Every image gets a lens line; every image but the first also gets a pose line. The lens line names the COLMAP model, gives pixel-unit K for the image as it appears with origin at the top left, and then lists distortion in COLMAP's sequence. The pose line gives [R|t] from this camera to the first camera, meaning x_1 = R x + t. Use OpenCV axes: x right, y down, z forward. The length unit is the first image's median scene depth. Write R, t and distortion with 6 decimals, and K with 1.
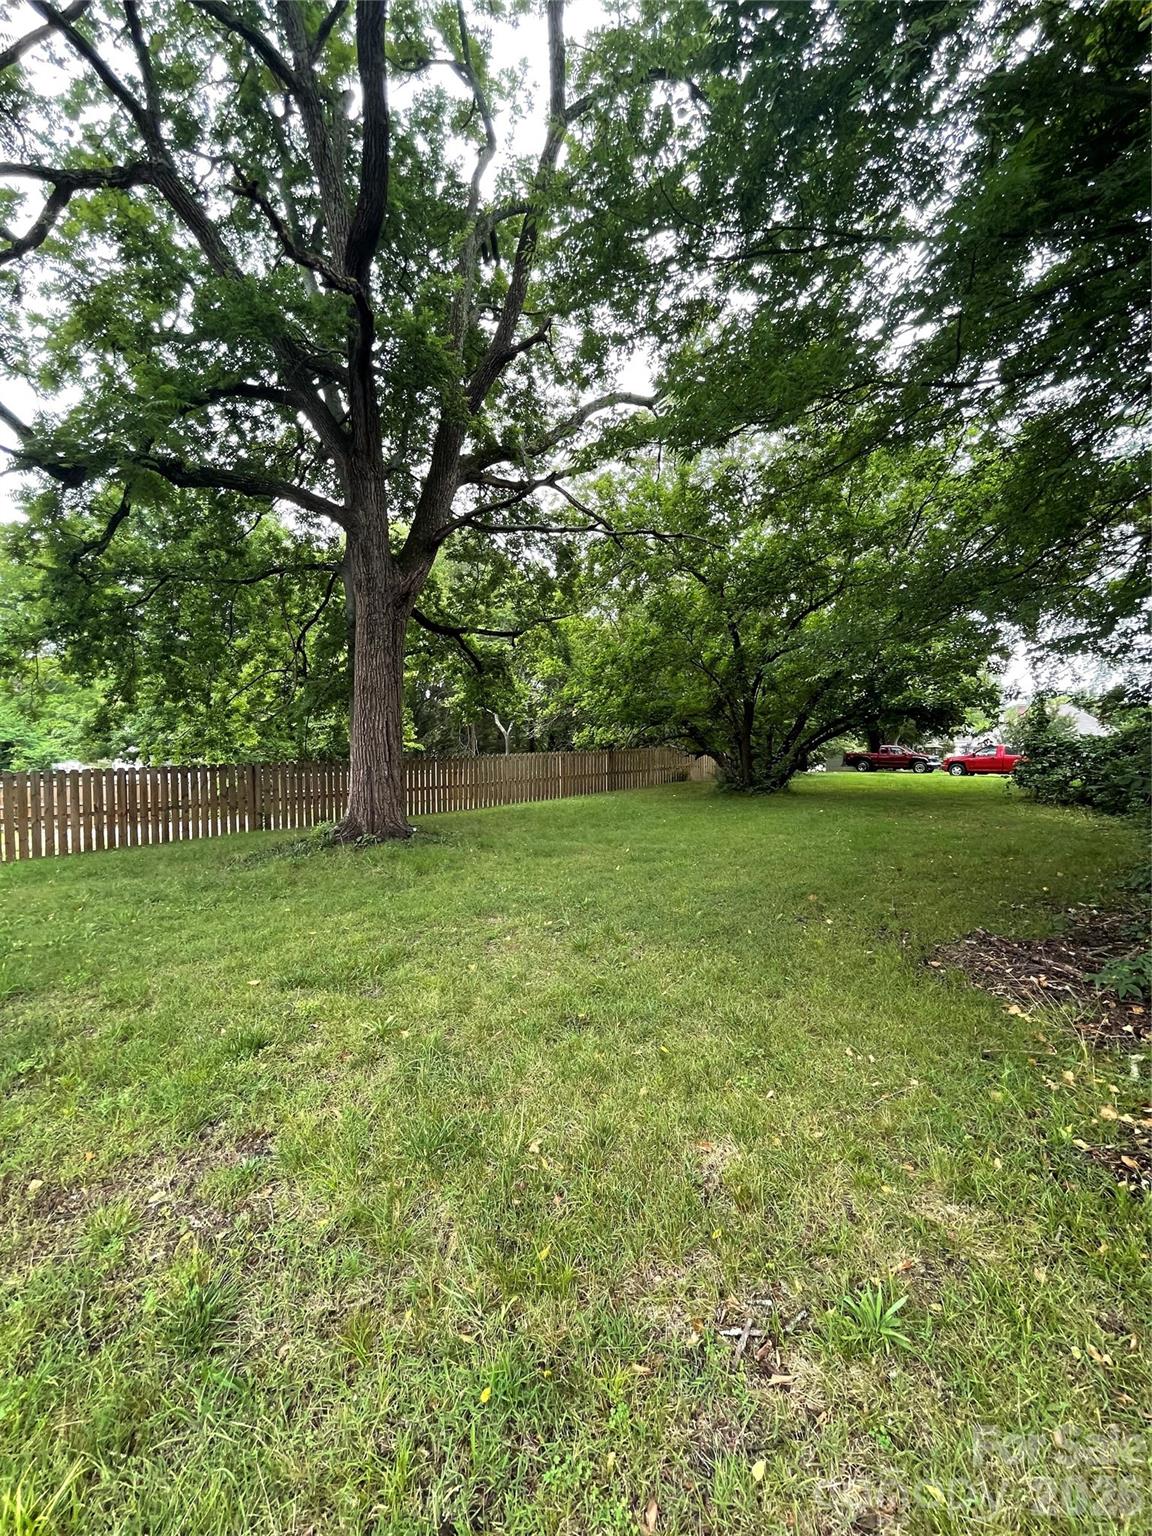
lens RADIAL K [[625.2, 0, 578.3], [0, 625.2, 763.8], [0, 0, 1]] dist [-0.003595, -0.000304]
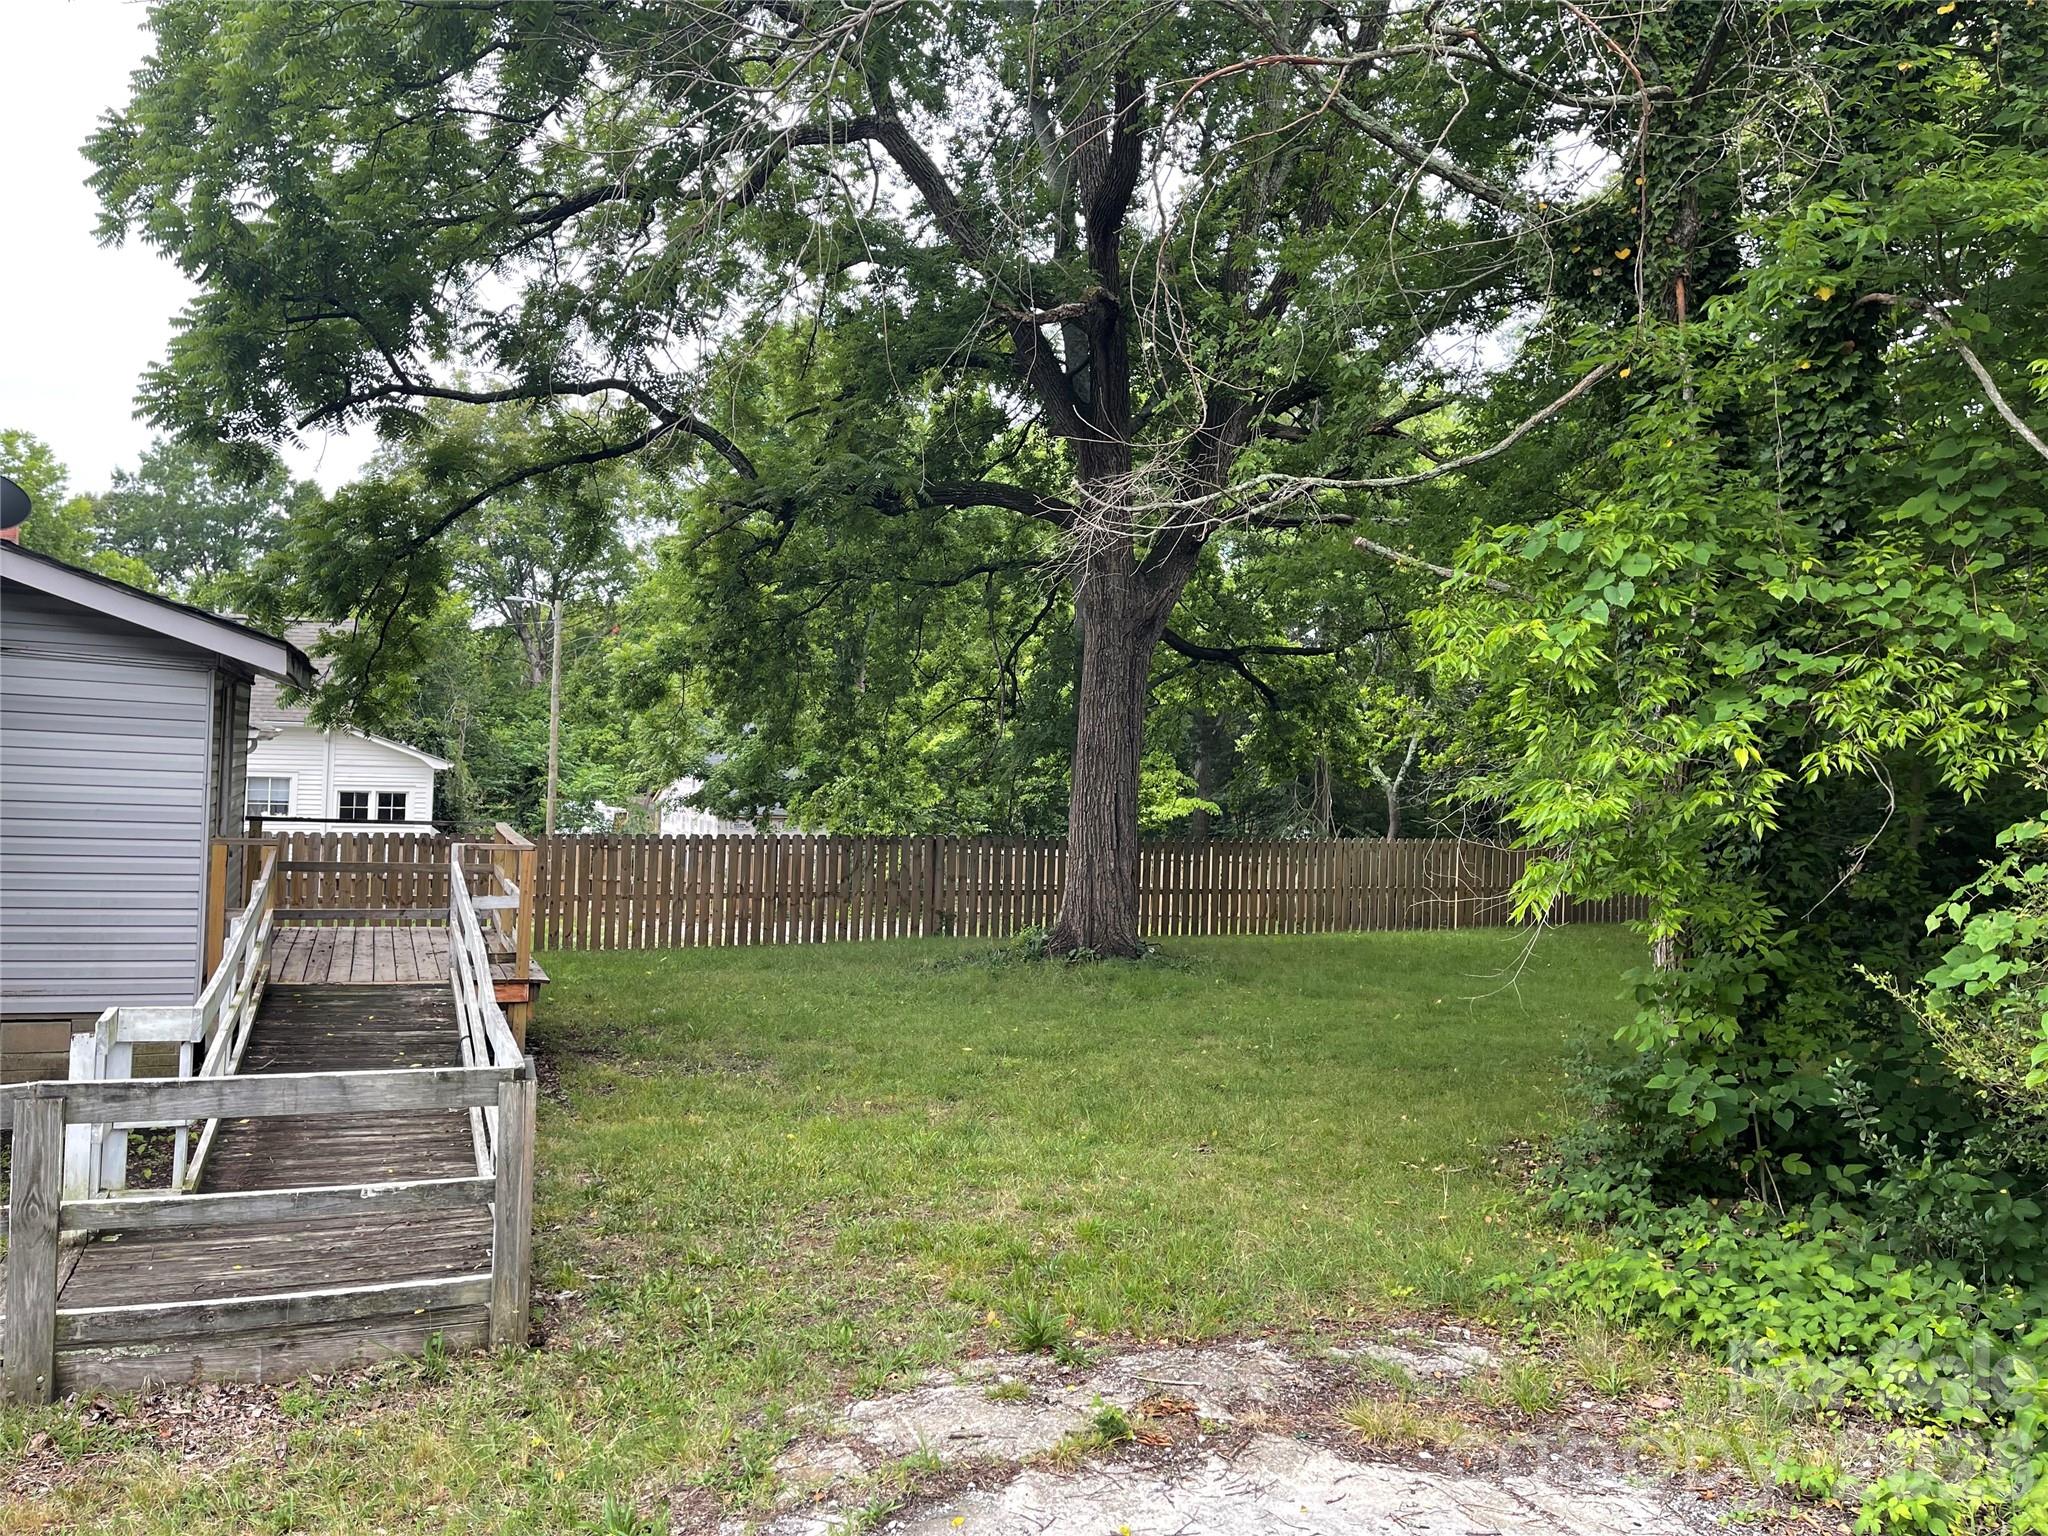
lens RADIAL K [[1548.6, 0, 1023.5], [0, 1548.6, 771.7], [0, 0, 1]] dist [0.047562, -0.063987]
pose [[0.922889, 0.035708, -0.383406, 0.207099], [-0.052330, 0.998084, -0.033007, -0.020809], [0.381493, 0.050526, 0.922990, -0.515776]]
